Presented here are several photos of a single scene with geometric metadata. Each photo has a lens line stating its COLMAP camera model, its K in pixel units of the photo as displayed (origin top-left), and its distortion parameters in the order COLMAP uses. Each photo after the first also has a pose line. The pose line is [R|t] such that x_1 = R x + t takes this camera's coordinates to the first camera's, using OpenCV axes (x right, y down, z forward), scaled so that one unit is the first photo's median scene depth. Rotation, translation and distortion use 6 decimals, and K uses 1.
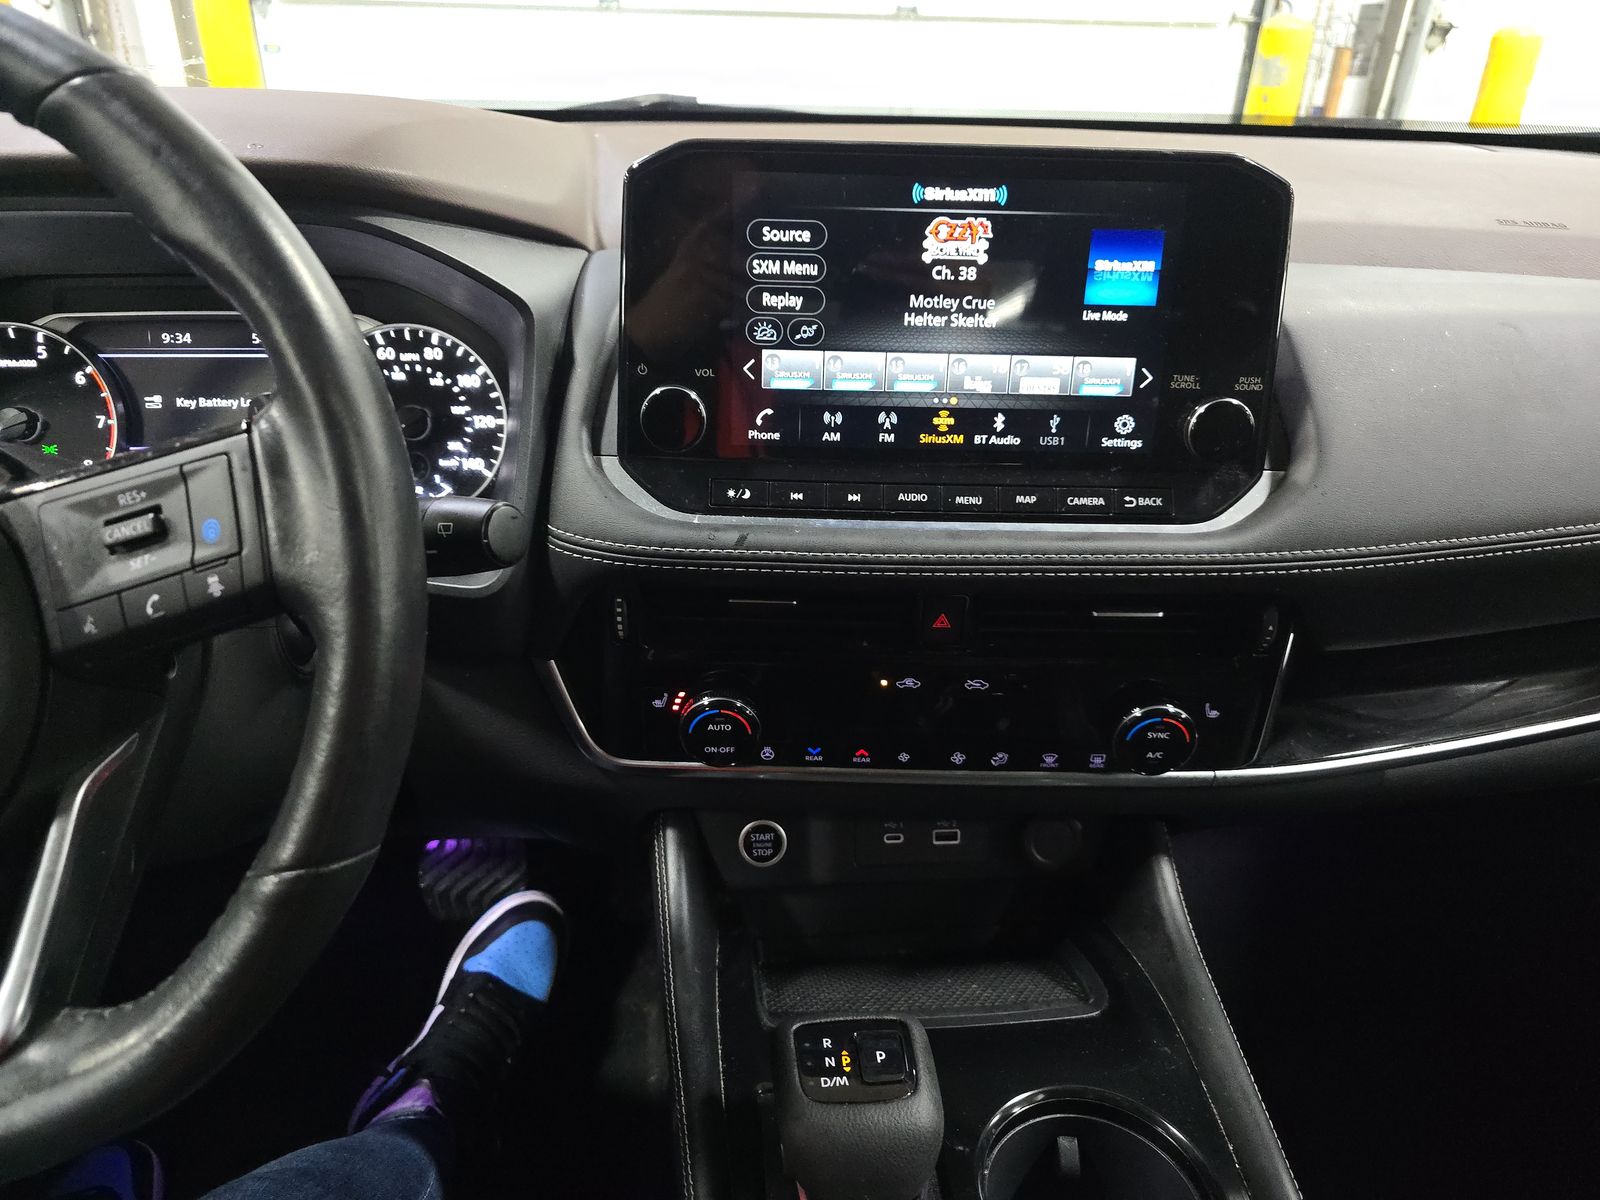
lens RADIAL K [[1056.3, 0, 794.7], [0, 1056.3, 603.2], [0, 0, 1]] dist [0.025691, -0.040215]
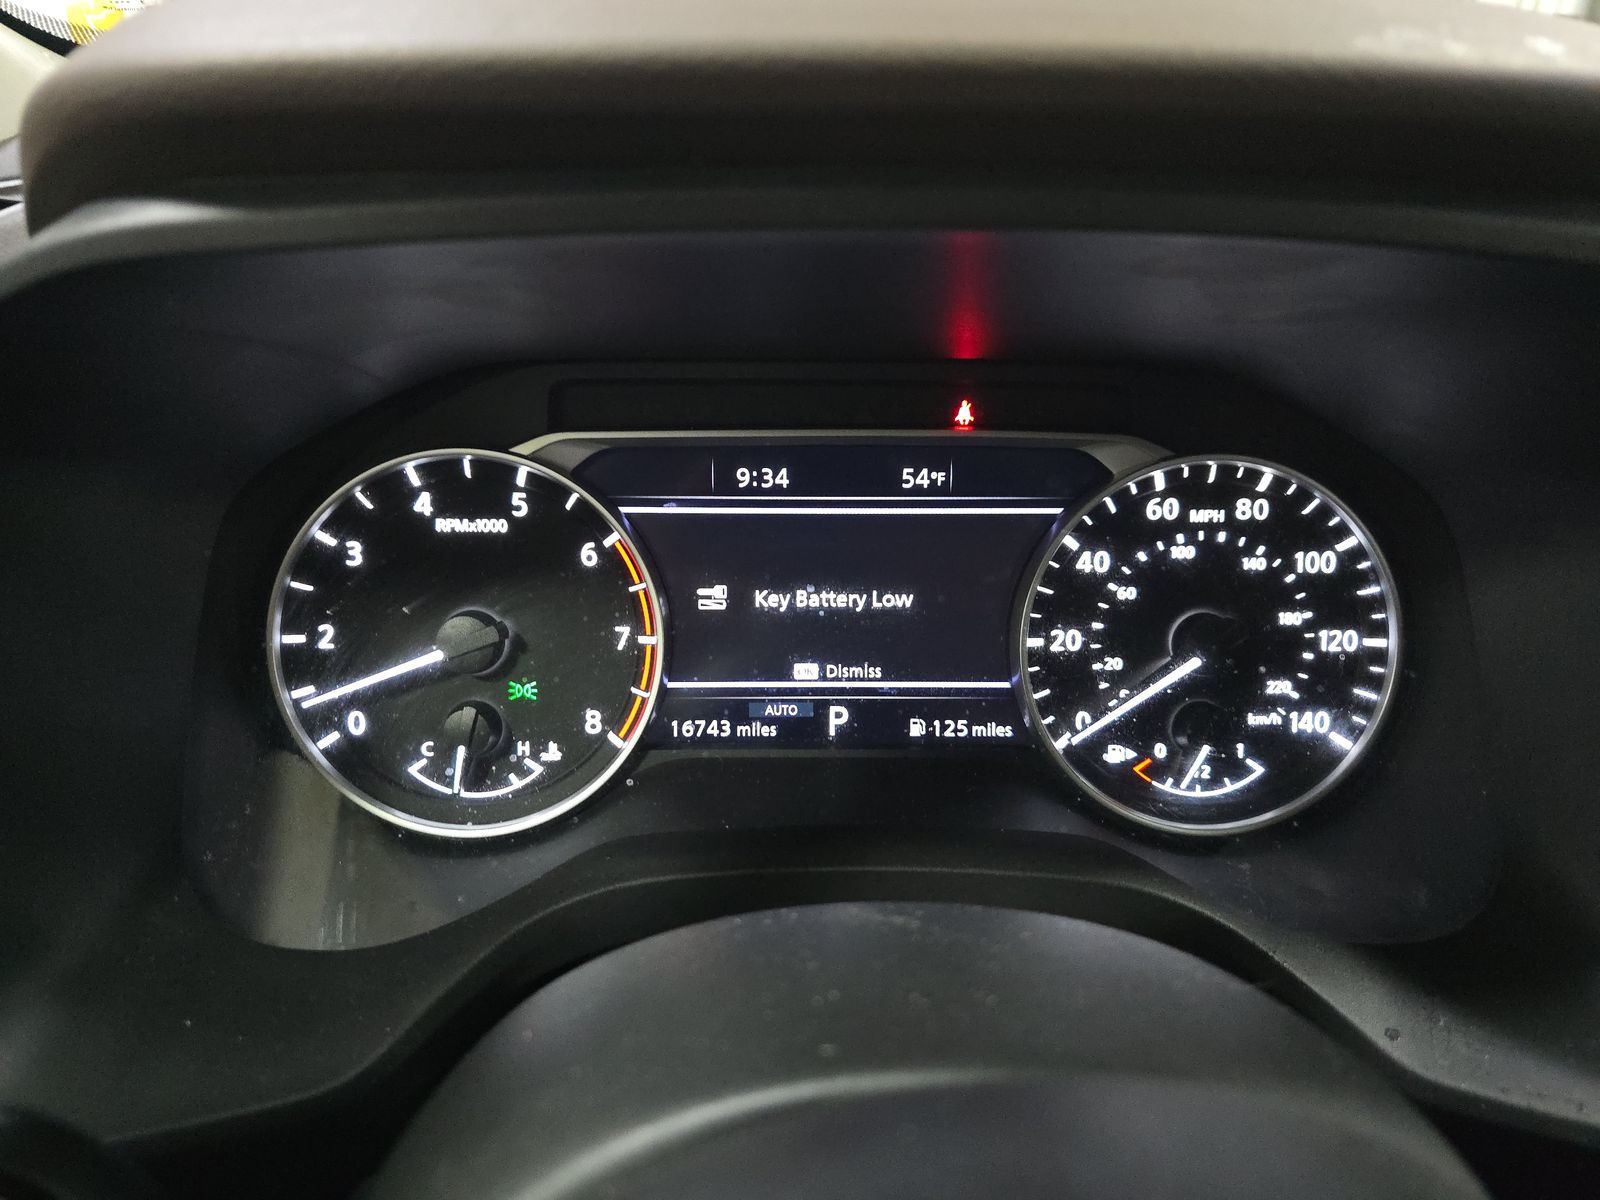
lens RADIAL K [[1056.3, 0, 797.3], [0, 1056.3, 612.3], [0, 0, 1]] dist [0.025691, -0.040215]
pose [[0.998109, 0.015608, -0.059457, -0.544433], [-0.018221, 0.998881, -0.043654, -0.164469], [0.058709, 0.044655, 0.997276, 0.494127]]
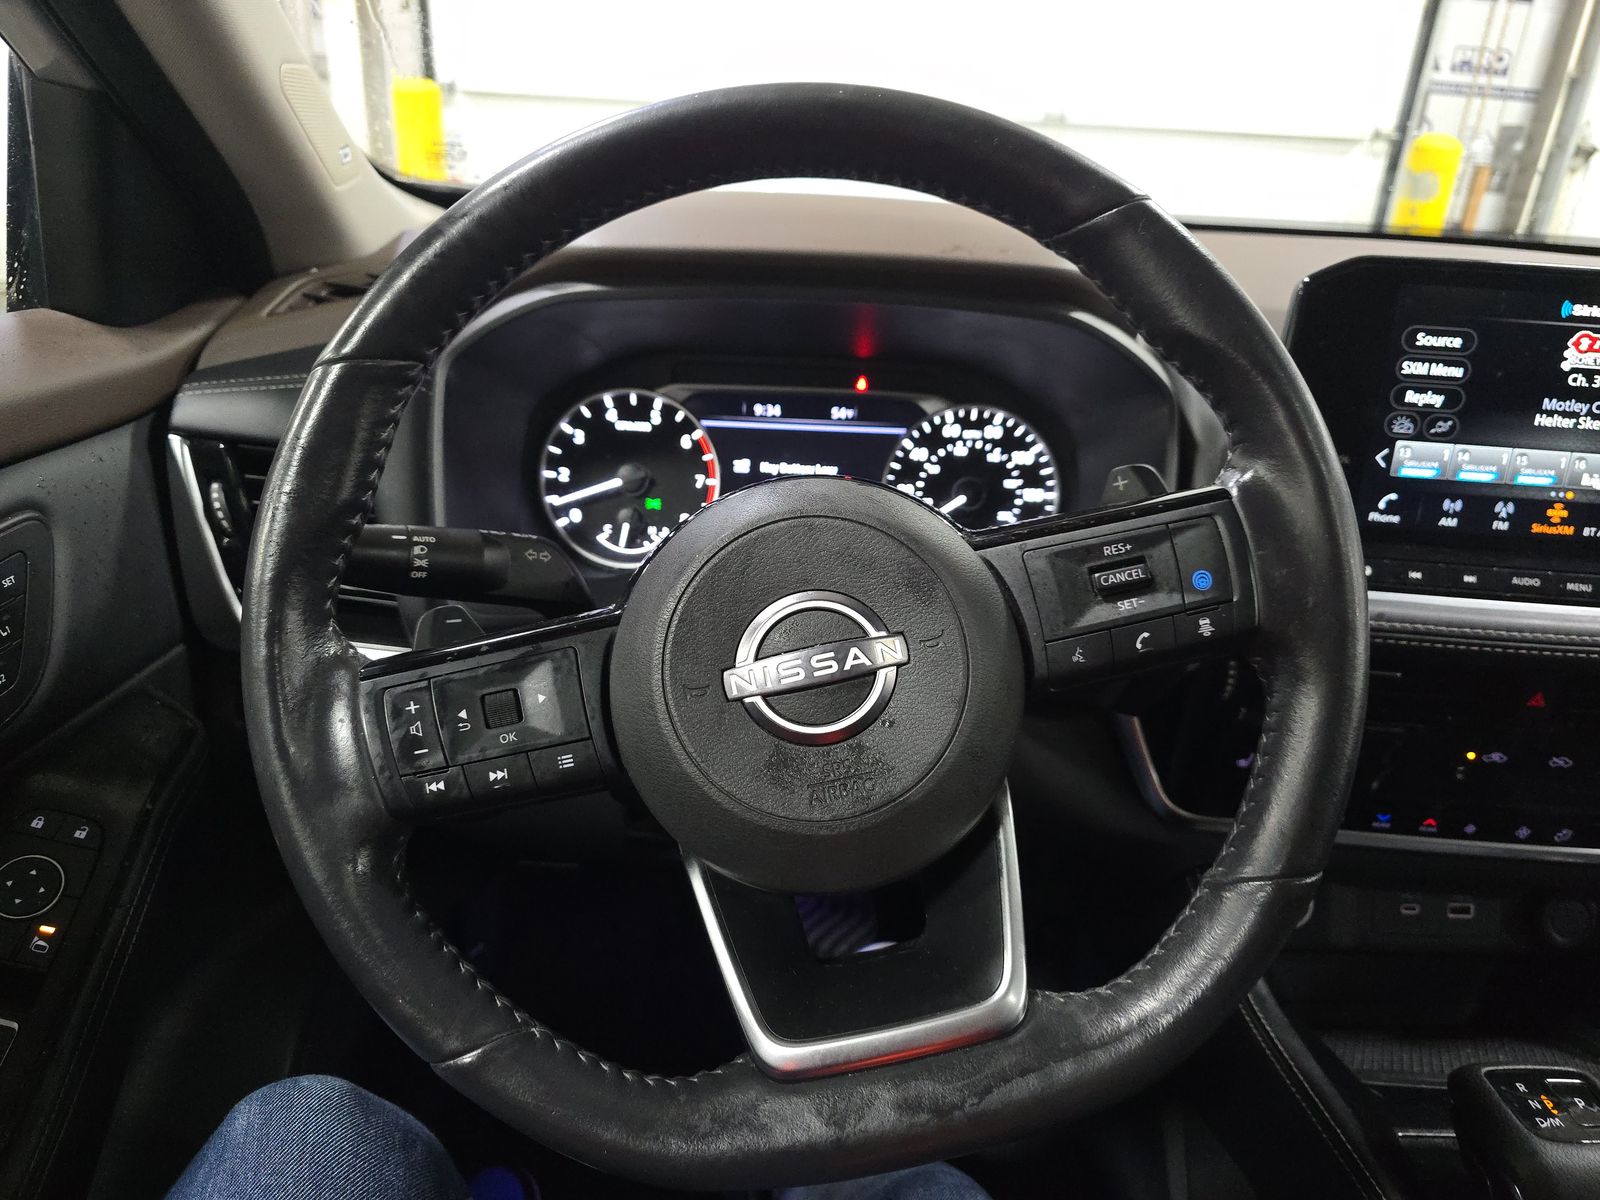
lens RADIAL K [[1056.3, 0, 785.9], [0, 1056.3, 595.4], [0, 0, 1]] dist [0.025691, -0.040215]
pose [[0.997044, 0.048397, -0.059673, -0.496555], [-0.053206, 0.995226, -0.081825, 0.036022], [0.055428, 0.084758, 0.994859, -0.096087]]
